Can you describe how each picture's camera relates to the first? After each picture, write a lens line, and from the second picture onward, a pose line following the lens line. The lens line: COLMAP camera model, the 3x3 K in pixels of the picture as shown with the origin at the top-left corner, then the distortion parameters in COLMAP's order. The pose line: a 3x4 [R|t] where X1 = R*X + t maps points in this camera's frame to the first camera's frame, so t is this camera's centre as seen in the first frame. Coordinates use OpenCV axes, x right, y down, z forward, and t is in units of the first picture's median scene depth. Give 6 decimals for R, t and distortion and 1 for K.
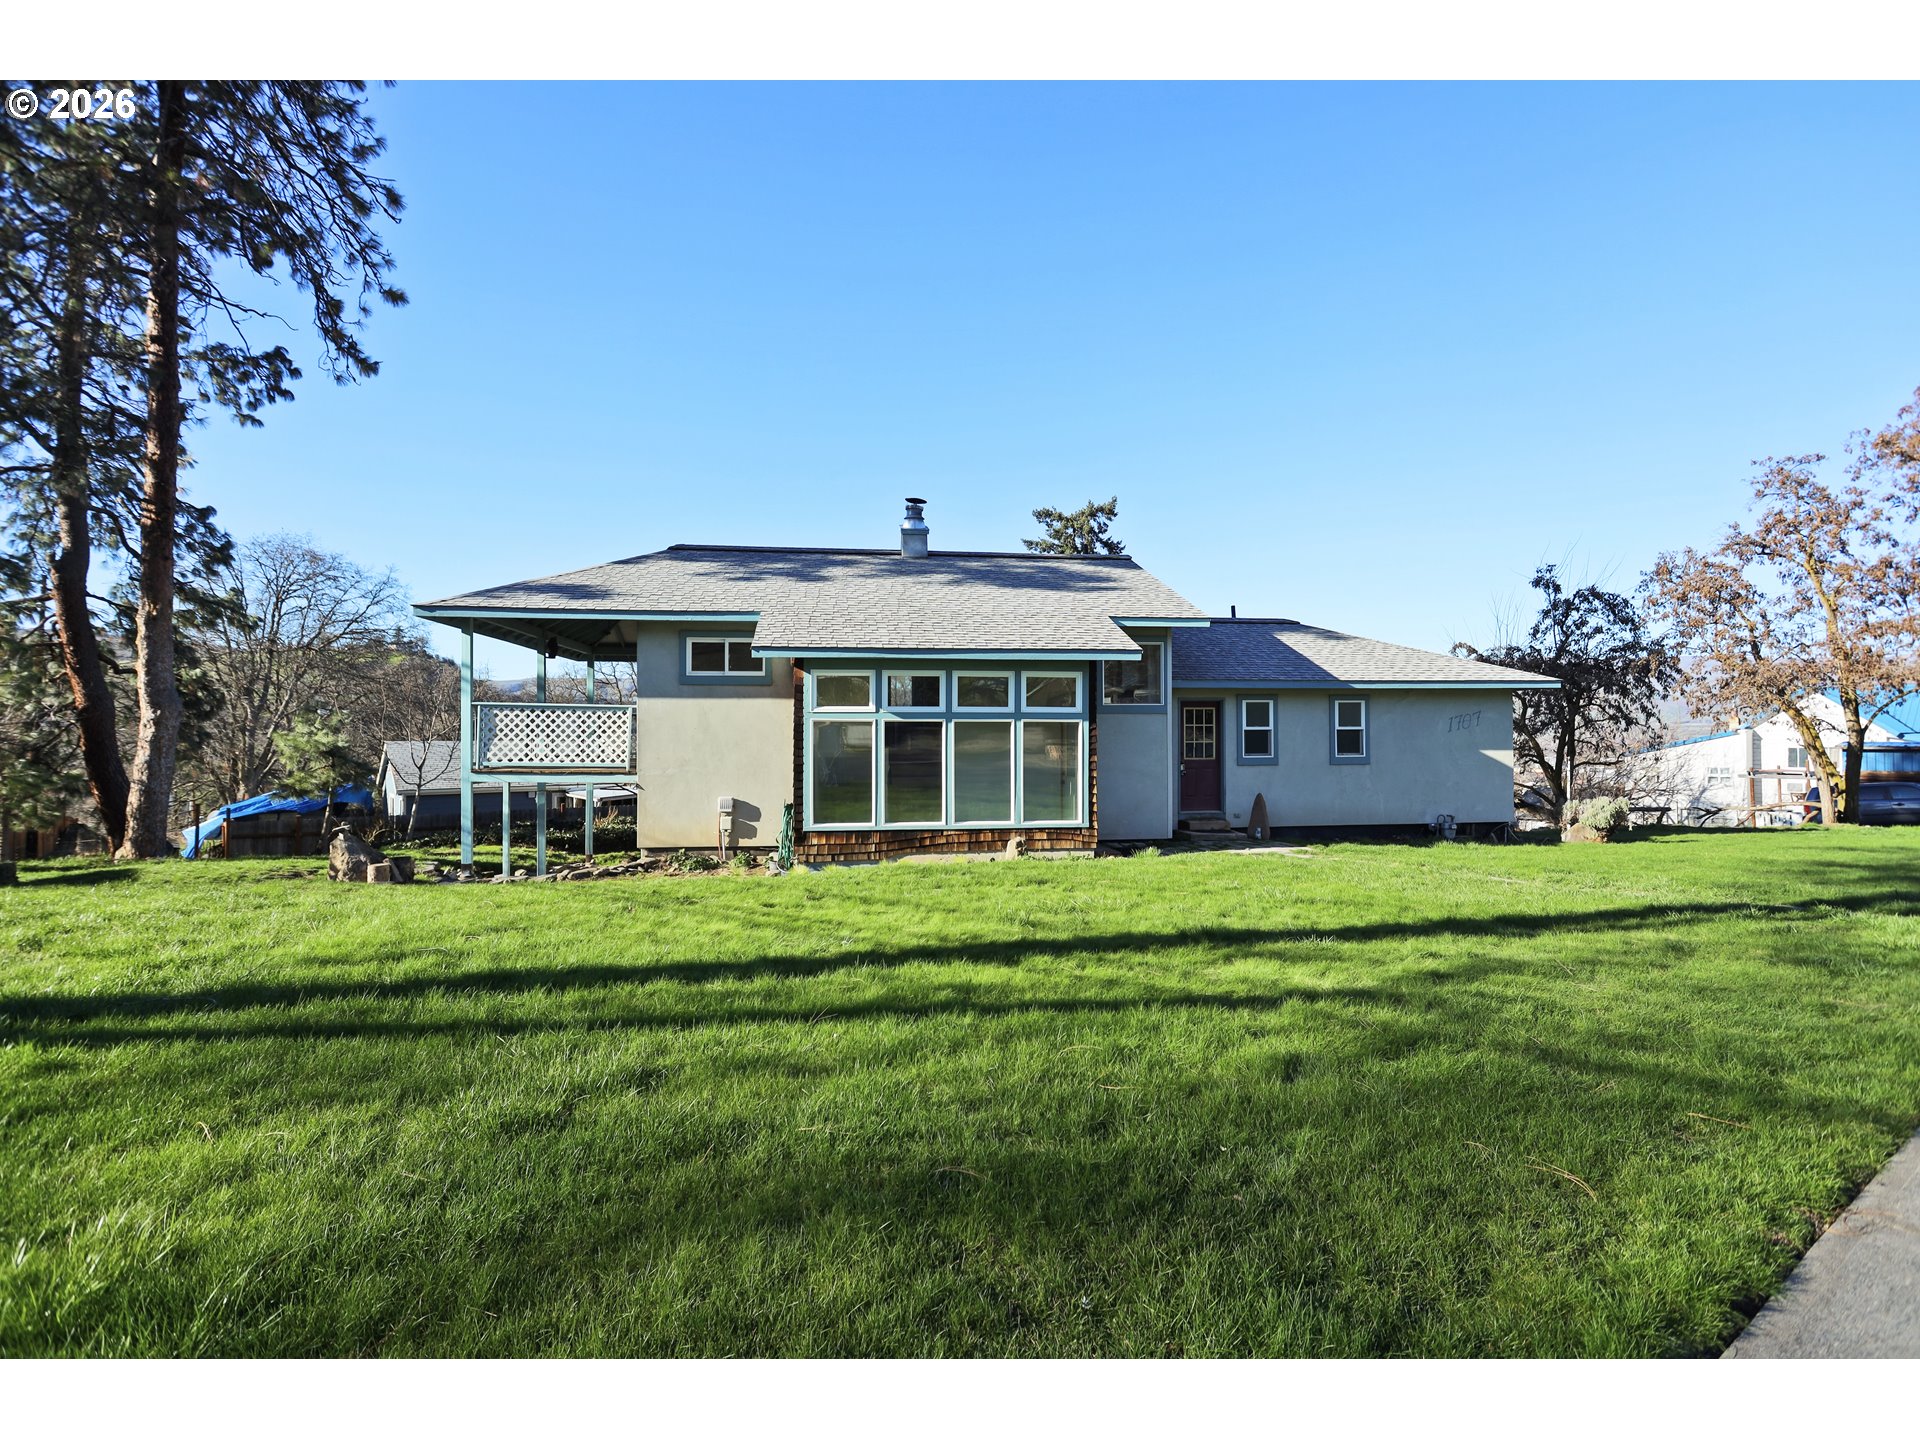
lens RADIAL K [[911.7, 0, 966.2], [0, 911.7, 719.3], [0, 0, 1]] dist [-0.002231, -0.000022]
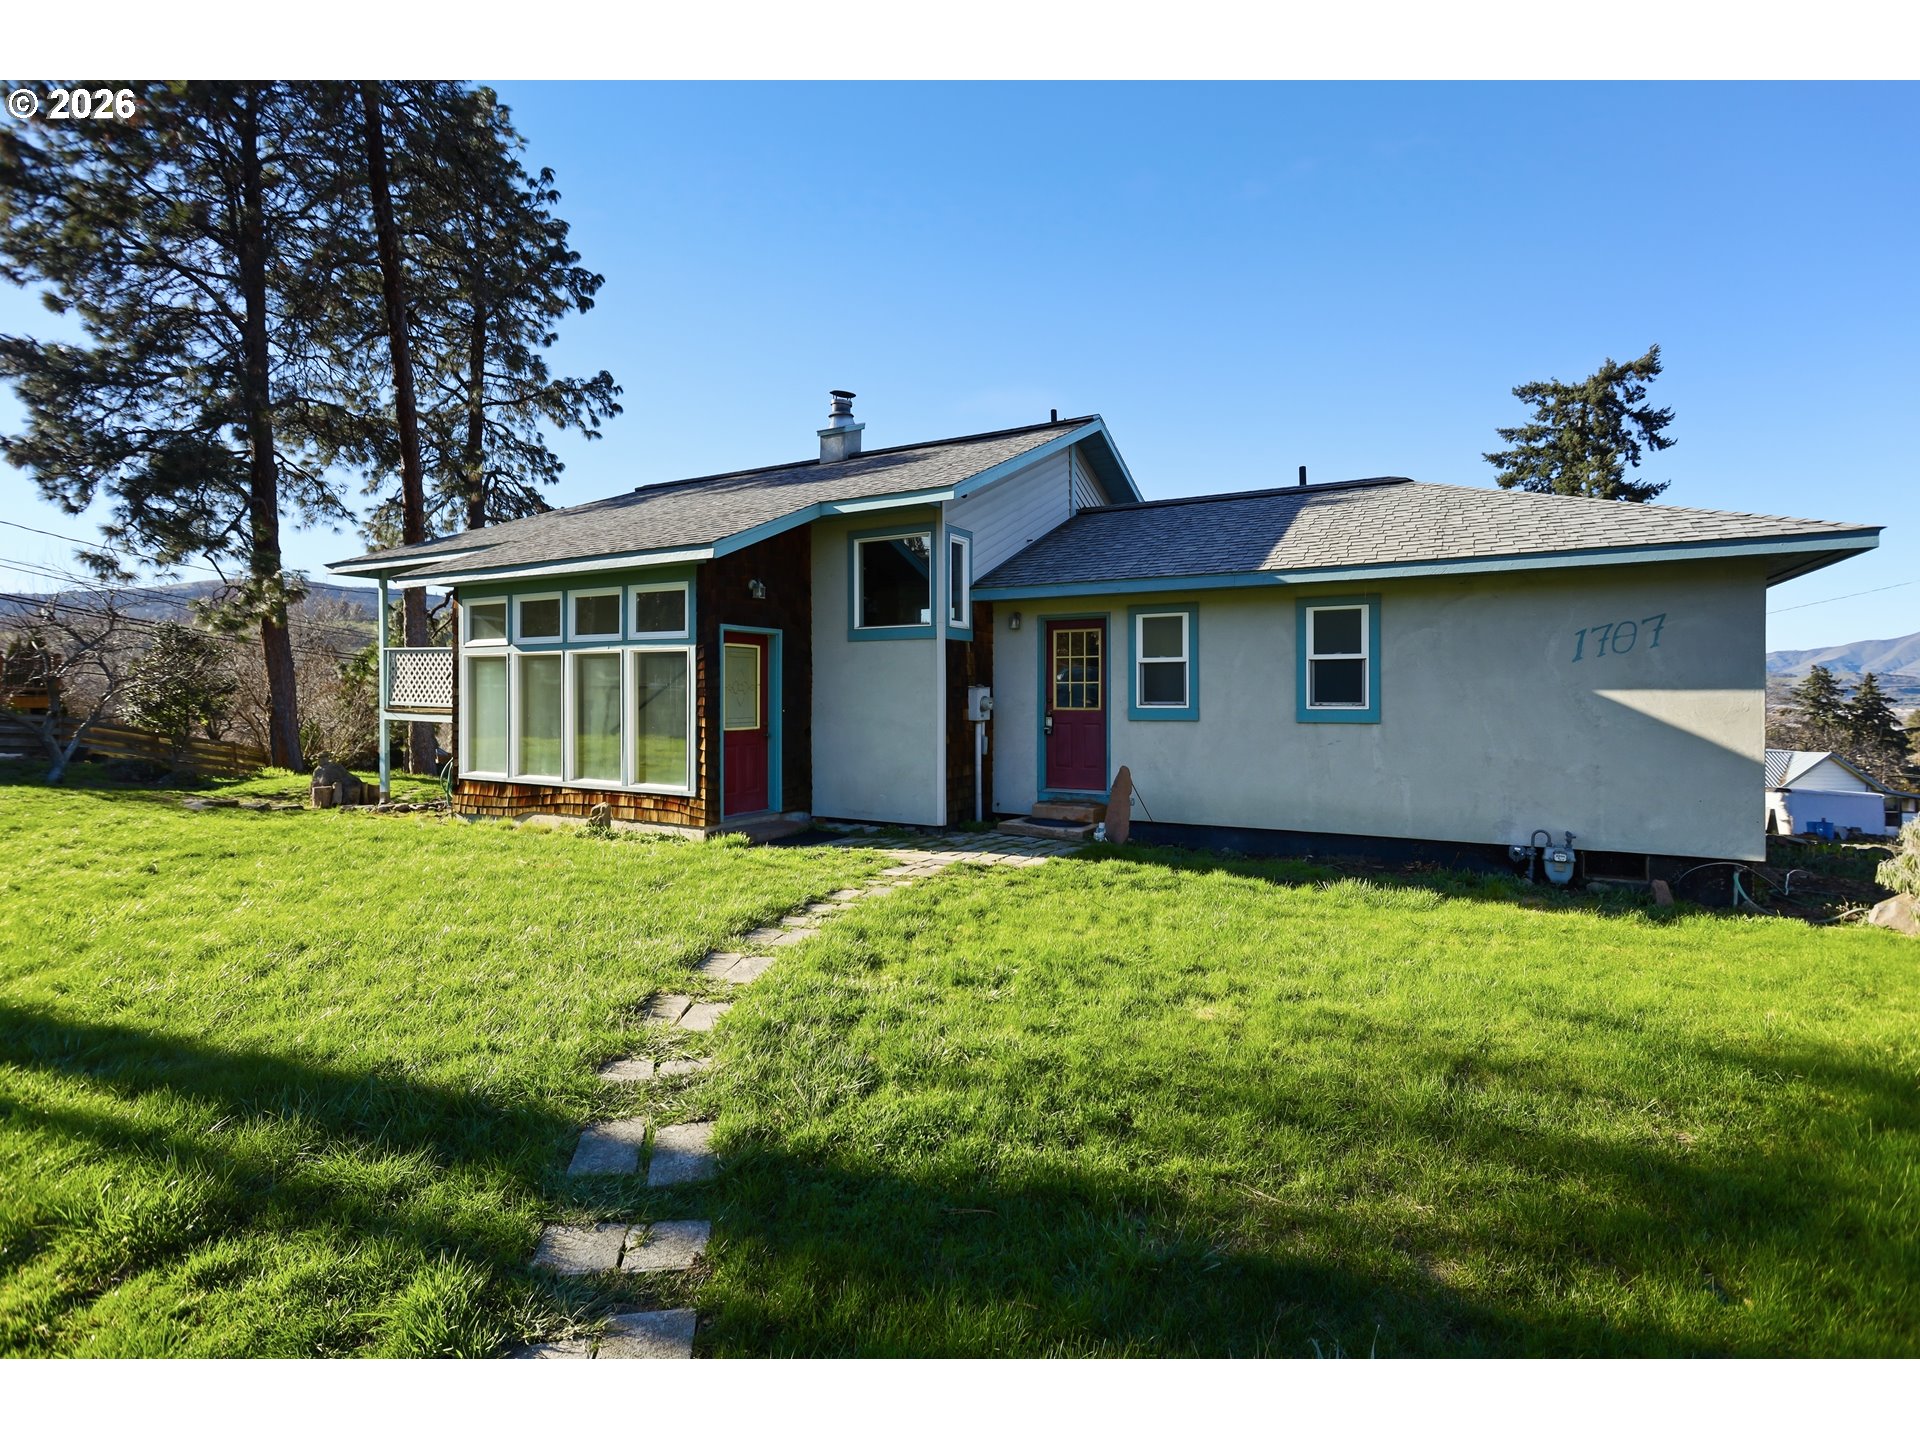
lens RADIAL K [[918.6, 0, 952.3], [0, 918.6, 689.8], [0, 0, 1]] dist [-0.003575, -0.000180]
pose [[0.800603, -0.000127, -0.599195, 0.570426], [0.009050, 0.999888, 0.011880, 0.021223], [0.599126, -0.014934, 0.800515, 0.423670]]
